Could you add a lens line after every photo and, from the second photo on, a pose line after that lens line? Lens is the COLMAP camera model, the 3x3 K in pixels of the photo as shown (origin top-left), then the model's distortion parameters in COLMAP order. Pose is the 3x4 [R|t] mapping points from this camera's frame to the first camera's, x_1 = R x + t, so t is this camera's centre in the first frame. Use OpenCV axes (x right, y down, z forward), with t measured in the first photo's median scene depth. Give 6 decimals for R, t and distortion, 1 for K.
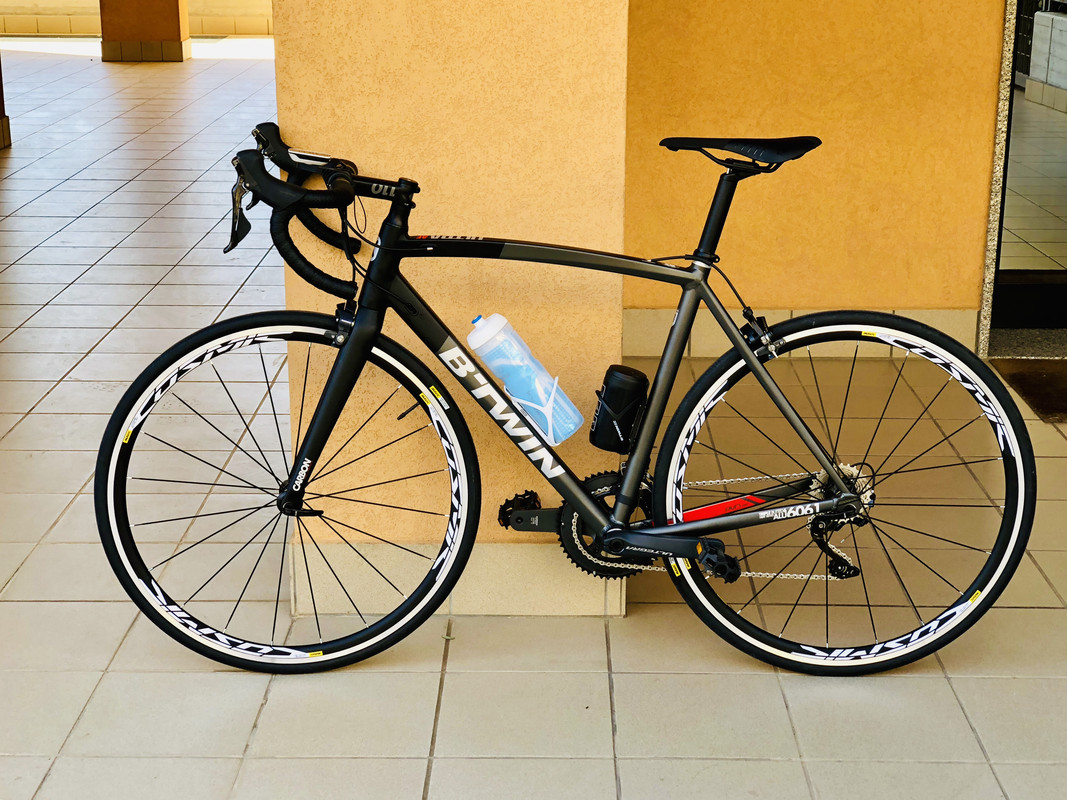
lens RADIAL K [[1612.0, 0, 532.8], [0, 1612.0, 395.8], [0, 0, 1]] dist [0.026229, 0.000000]
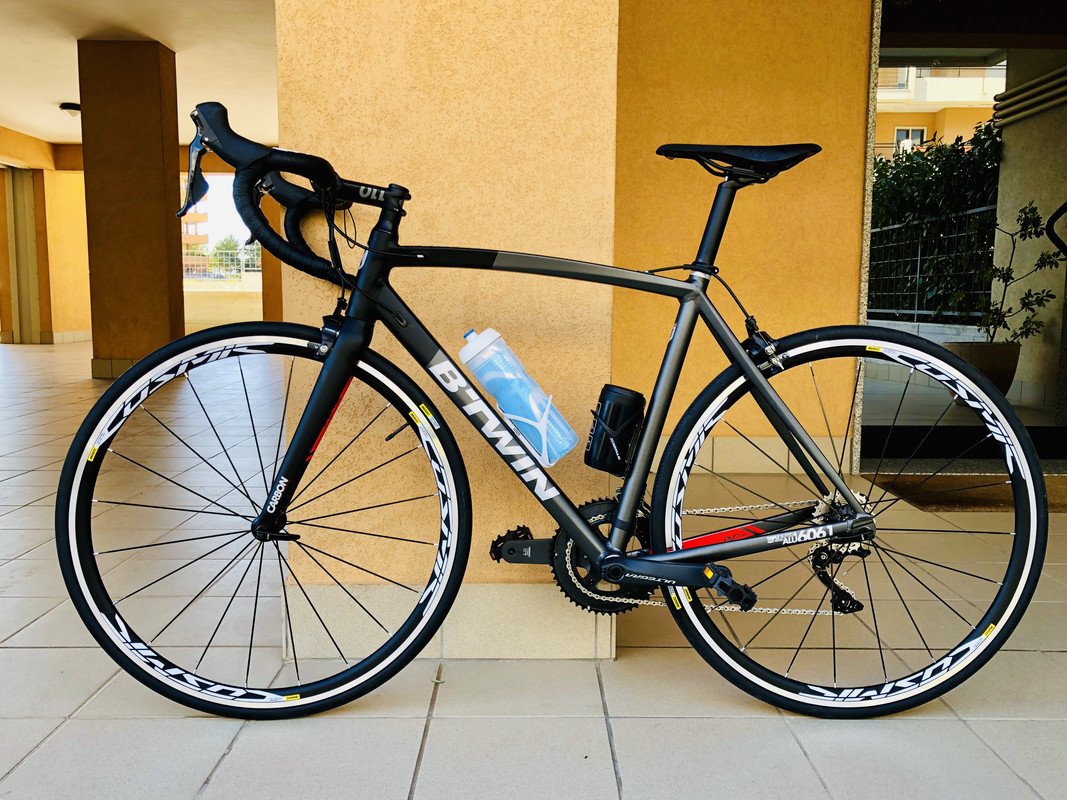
lens RADIAL K [[885.0, 0, 538.2], [0, 885.0, 404.0], [0, 0, 1]] dist [0.034182, -0.090123]
pose [[0.999698, 0.003380, 0.024346, -0.005514], [0.000959, 0.984385, -0.176025, 0.085128], [-0.024561, 0.175995, 0.984085, 0.470642]]
